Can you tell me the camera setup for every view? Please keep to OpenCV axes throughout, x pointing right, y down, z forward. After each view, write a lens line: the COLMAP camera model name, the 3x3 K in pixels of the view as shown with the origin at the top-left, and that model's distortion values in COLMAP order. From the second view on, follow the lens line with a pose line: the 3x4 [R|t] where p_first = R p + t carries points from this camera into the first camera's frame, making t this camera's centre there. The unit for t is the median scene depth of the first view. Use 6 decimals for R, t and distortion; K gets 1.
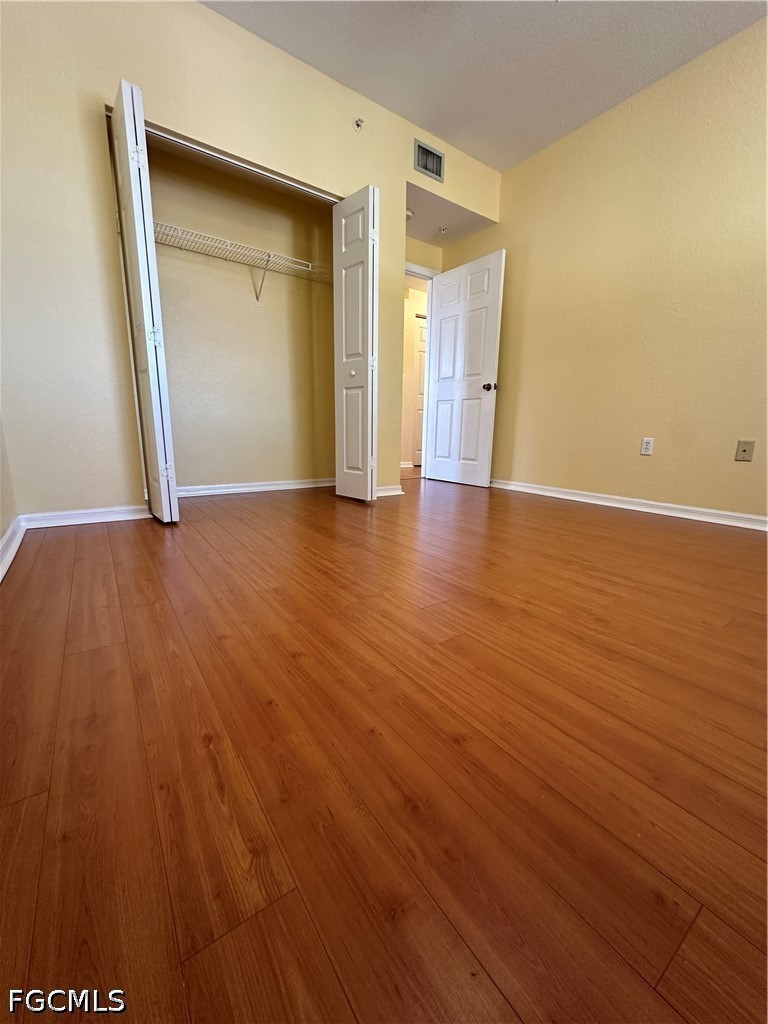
lens RADIAL K [[410.3, 0, 384.6], [0, 410.3, 511.9], [0, 0, 1]] dist [-0.004244, 0.001205]
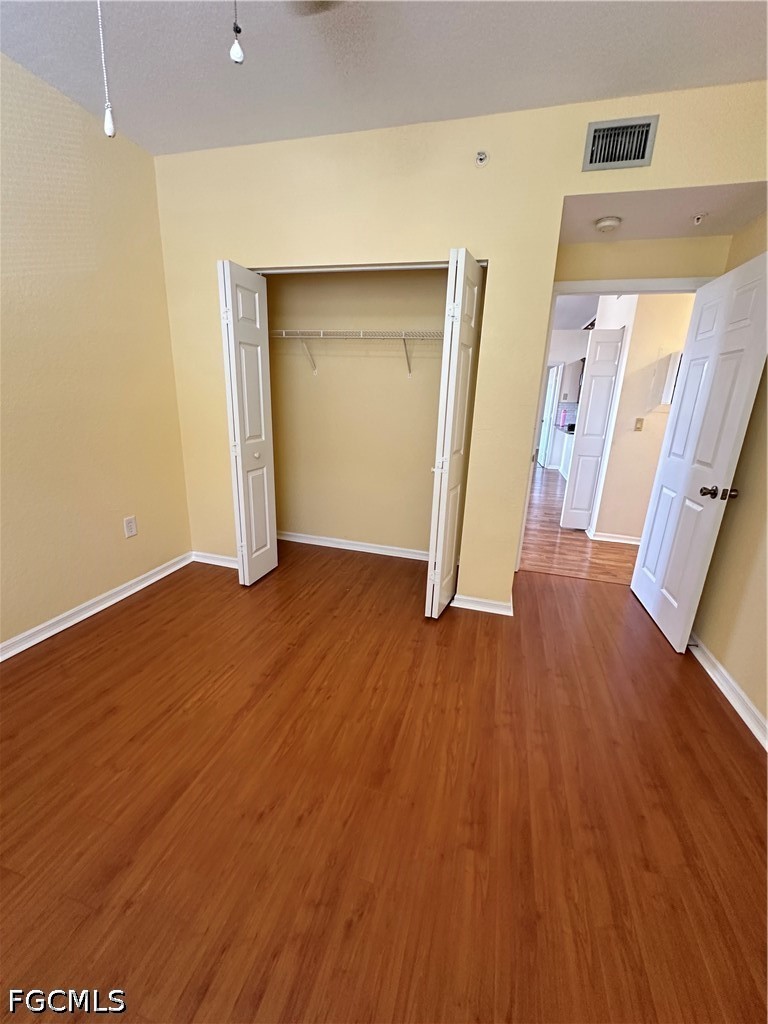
lens RADIAL K [[410.3, 0, 384.6], [0, 410.3, 511.9], [0, 0, 1]] dist [-0.004244, 0.001205]
pose [[0.626047, 0.219822, -0.748160, 0.533338], [-0.184103, 0.973987, 0.132120, -0.360422], [0.757741, 0.055026, 0.650231, 0.390425]]
